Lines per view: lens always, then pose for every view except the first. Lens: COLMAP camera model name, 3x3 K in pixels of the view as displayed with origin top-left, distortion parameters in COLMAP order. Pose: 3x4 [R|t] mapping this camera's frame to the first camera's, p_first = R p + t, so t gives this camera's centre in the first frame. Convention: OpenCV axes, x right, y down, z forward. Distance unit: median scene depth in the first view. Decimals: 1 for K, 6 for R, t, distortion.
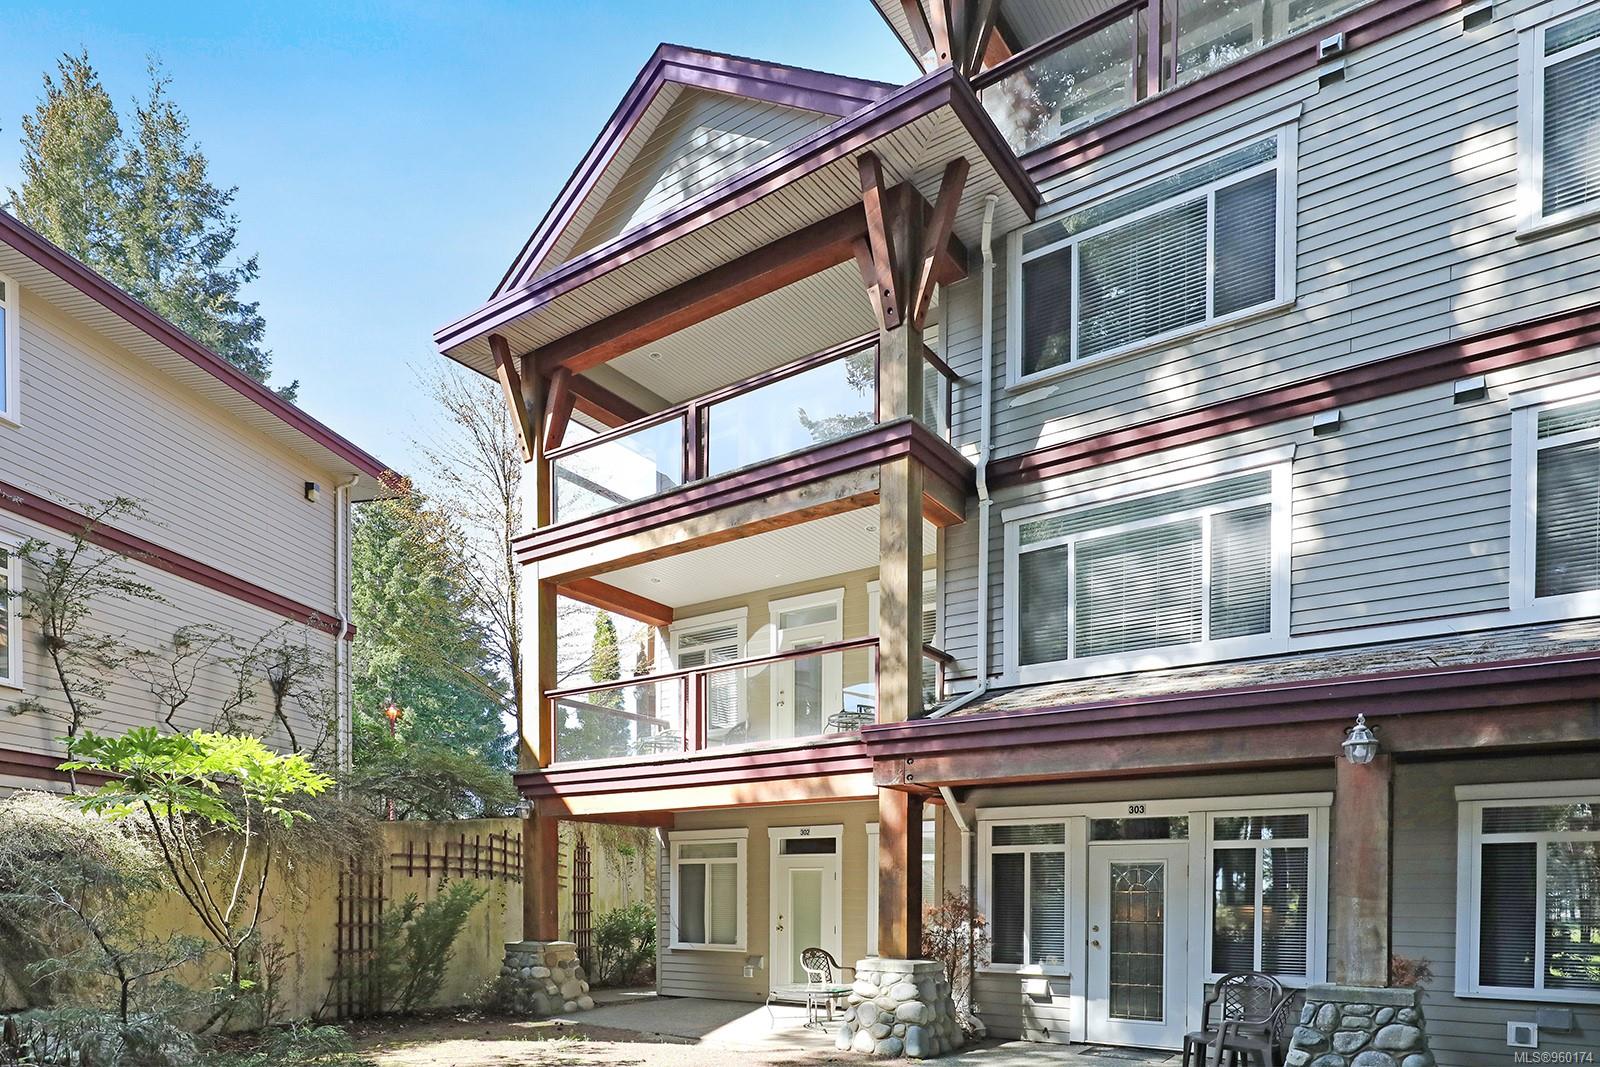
lens RADIAL K [[963.1, 0, 800.0], [0, 963.1, 533.5], [0, 0, 1]] dist [-0.000079, -0.000020]
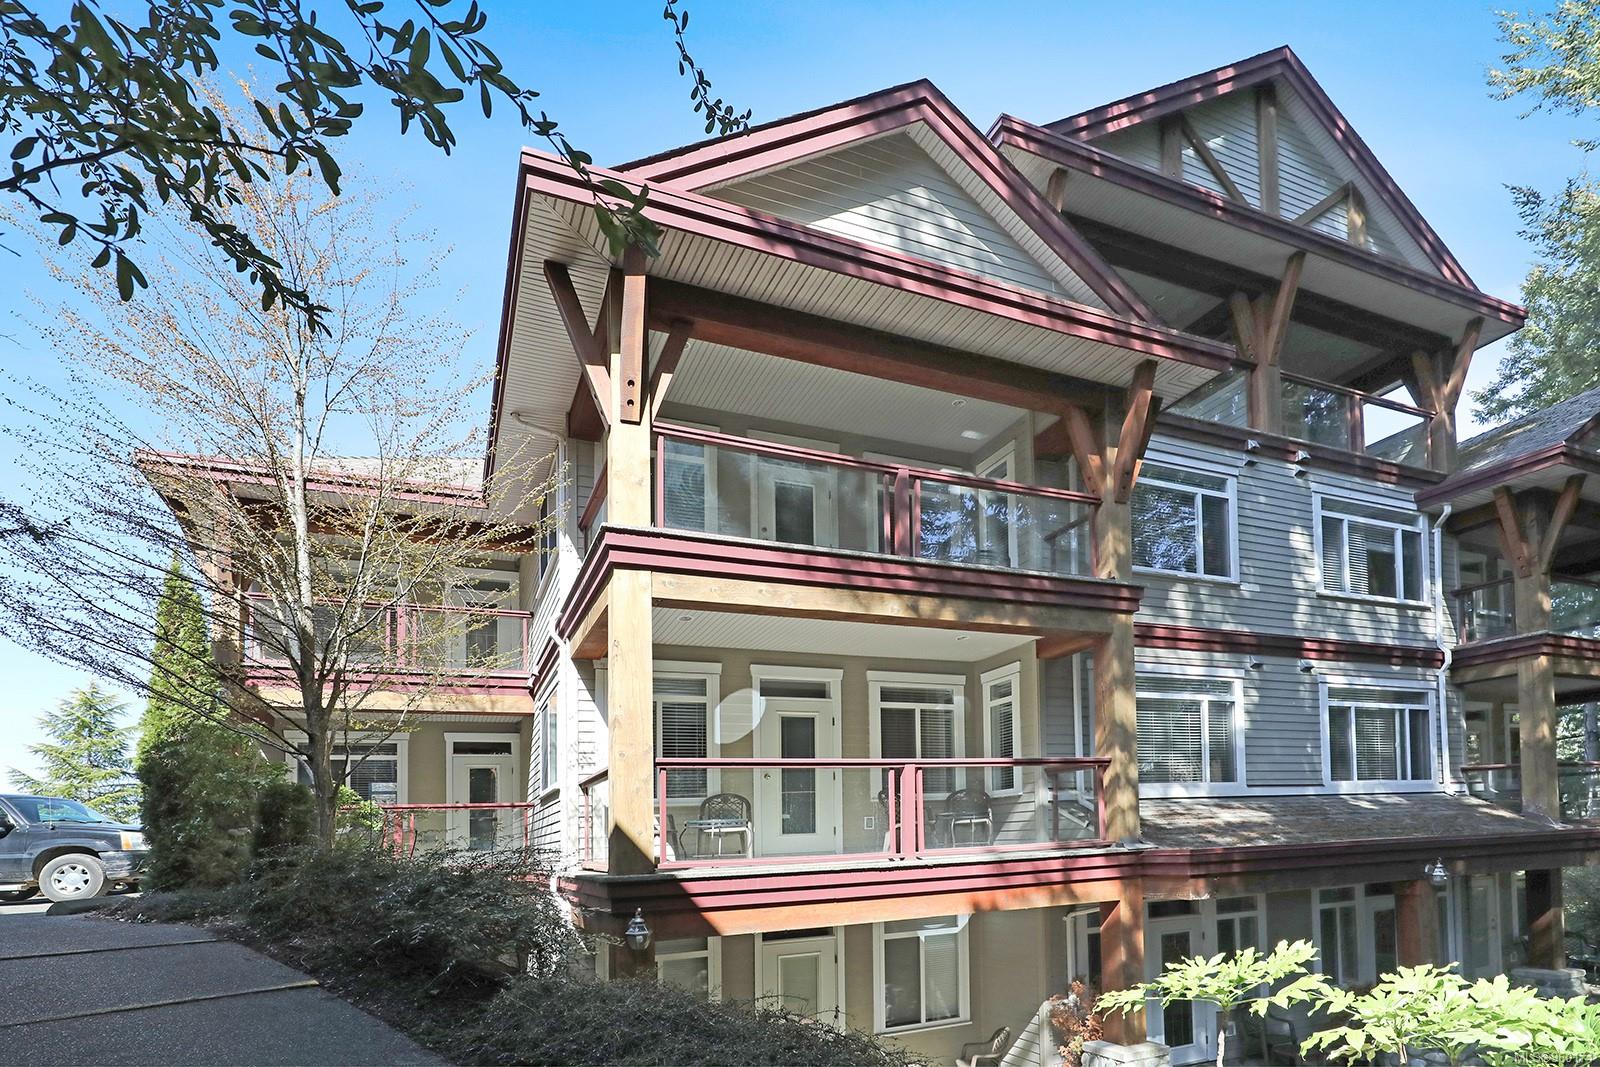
lens RADIAL K [[743.8, 0, 798.2], [0, 743.8, 590.4], [0, 0, 1]] dist [-0.000841, -0.000065]
pose [[0.539151, 0.233309, 0.809248, -0.894263], [-0.251710, 0.961585, -0.109529, 0.101961], [-0.803715, -0.144643, 0.577166, 0.806964]]
